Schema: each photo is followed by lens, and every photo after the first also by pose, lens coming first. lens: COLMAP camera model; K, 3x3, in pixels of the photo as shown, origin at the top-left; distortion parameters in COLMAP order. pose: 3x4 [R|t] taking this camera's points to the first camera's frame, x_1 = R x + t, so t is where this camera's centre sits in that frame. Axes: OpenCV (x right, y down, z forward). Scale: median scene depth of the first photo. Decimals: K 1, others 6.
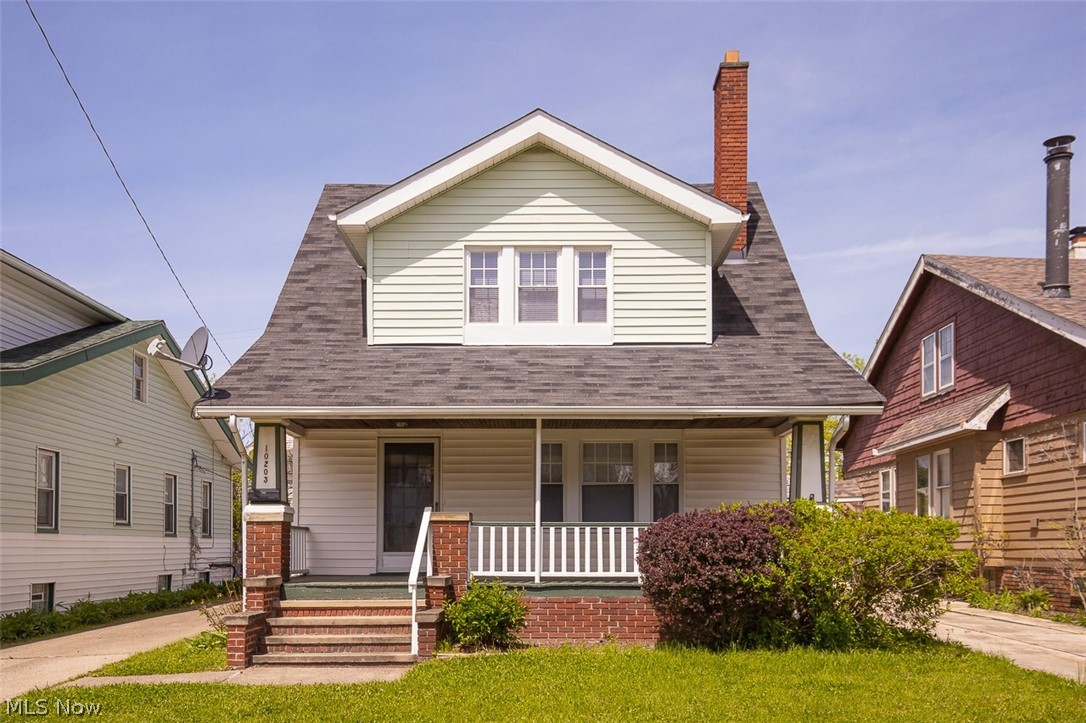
lens RADIAL K [[929.6, 0, 543.0], [0, 929.6, 361.5], [0, 0, 1]] dist [0.079458, -0.000392]
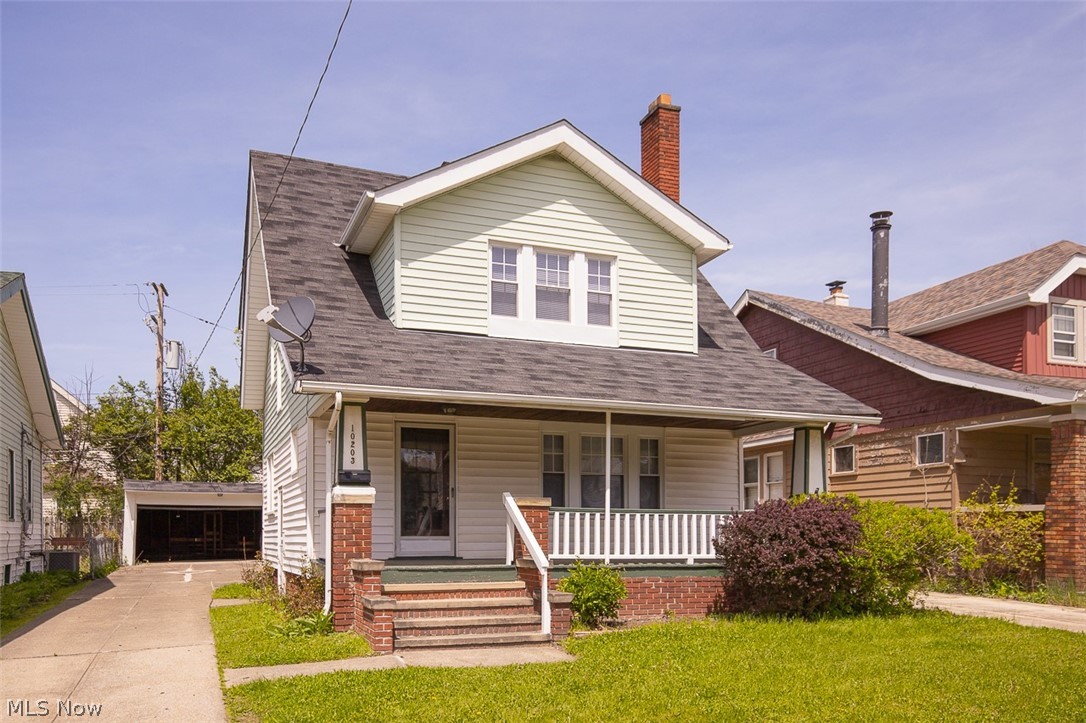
lens RADIAL K [[874.8, 0, 543.5], [0, 874.8, 373.2], [0, 0, 1]] dist [0.064122, 0.003458]
pose [[0.927249, 0.069661, 0.367908, -0.380551], [-0.075377, 0.997154, 0.001169, 0.017353], [-0.366779, -0.028816, 0.929862, 0.075628]]
